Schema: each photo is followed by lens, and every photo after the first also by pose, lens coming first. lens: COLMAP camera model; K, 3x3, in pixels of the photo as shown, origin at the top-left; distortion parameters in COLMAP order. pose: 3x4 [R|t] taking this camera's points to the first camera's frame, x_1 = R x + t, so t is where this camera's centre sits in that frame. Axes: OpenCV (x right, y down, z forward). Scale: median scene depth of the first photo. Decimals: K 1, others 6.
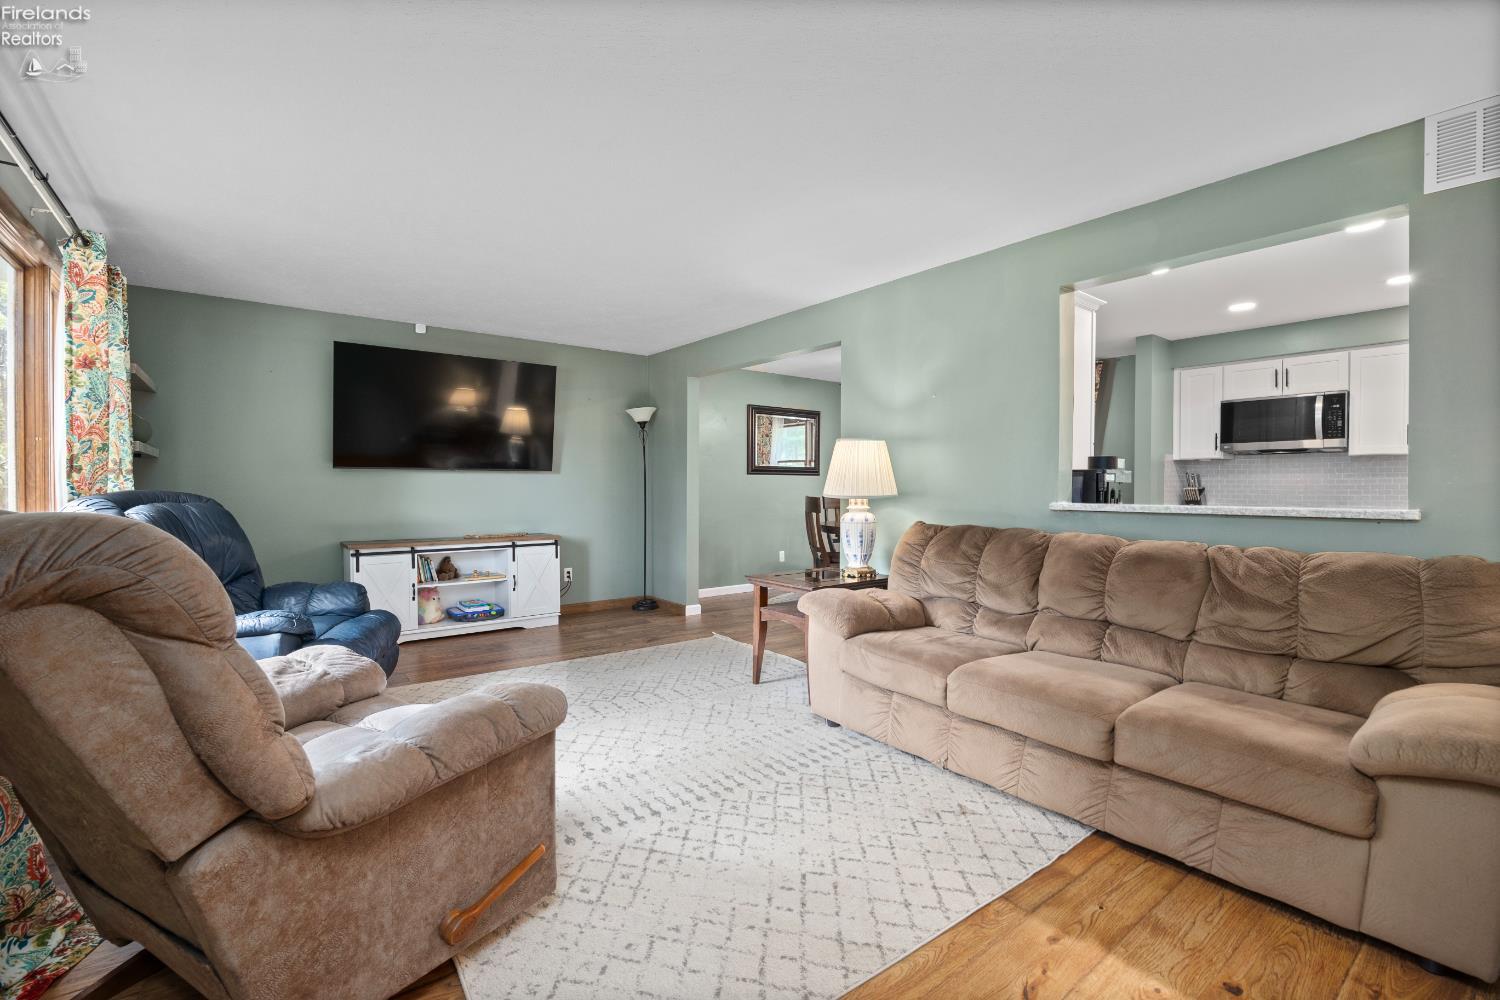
lens RADIAL K [[651.0, 0, 750.0], [0, 651.0, 500.0], [0, 0, 1]] dist [-0.015114, 0.000022]
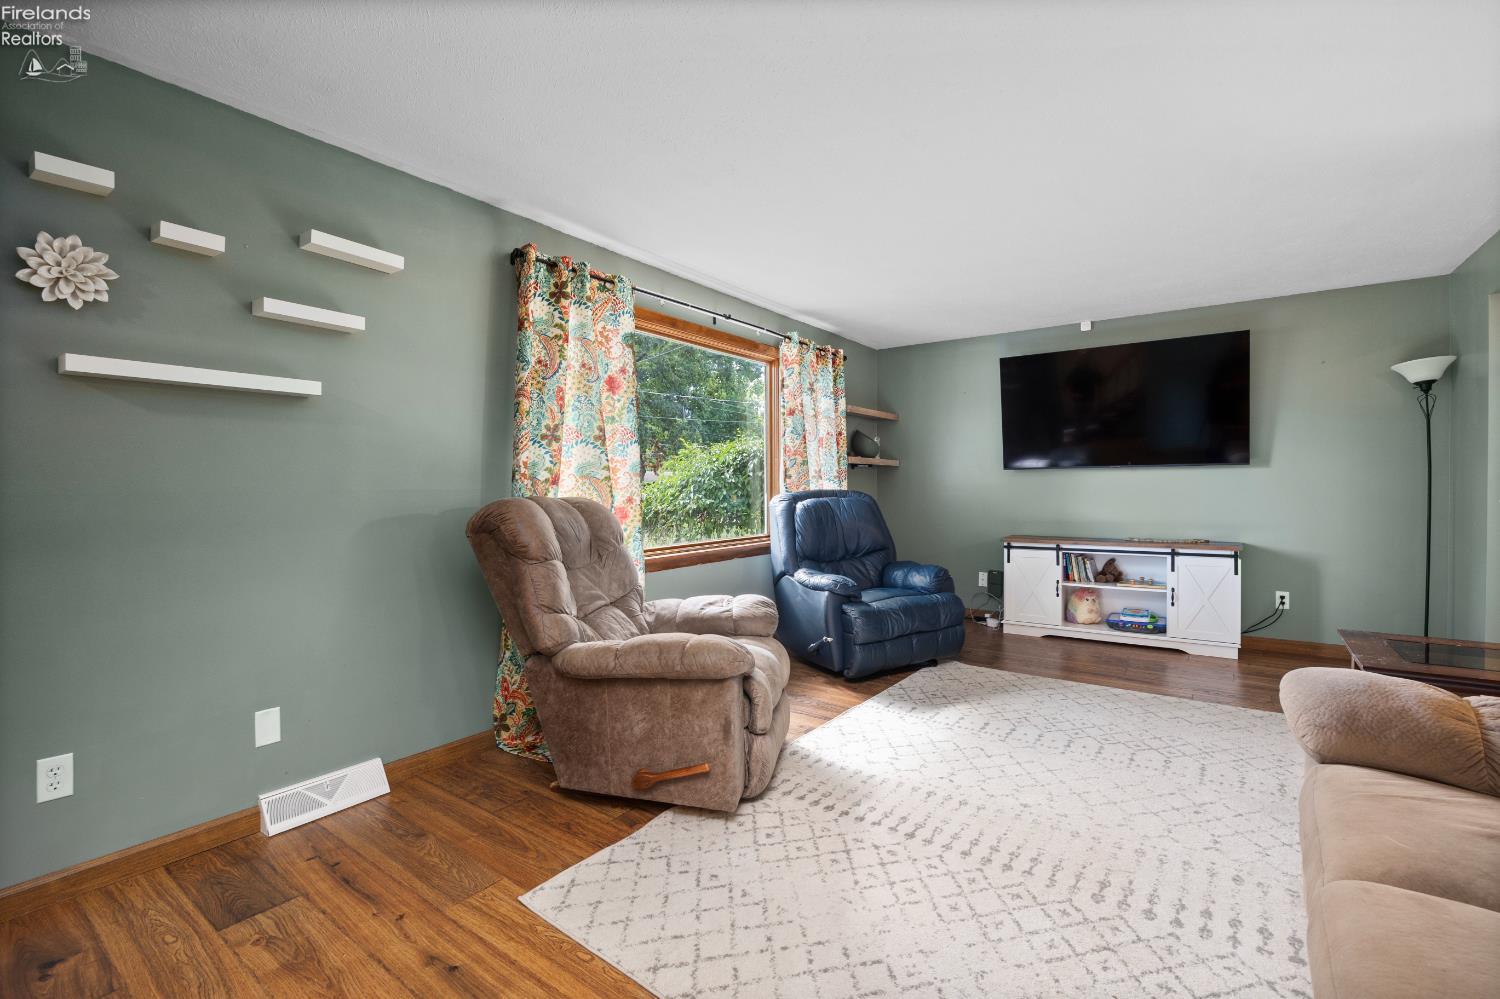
lens RADIAL K [[651.0, 0, 750.0], [0, 651.0, 499.5], [0, 0, 1]] dist [-0.015114, 0.000022]
pose [[0.290827, 0.014971, -0.956659, 0.431098], [-0.012809, 0.999849, 0.011753, -0.005551], [0.956690, 0.008836, 0.290974, 0.322460]]
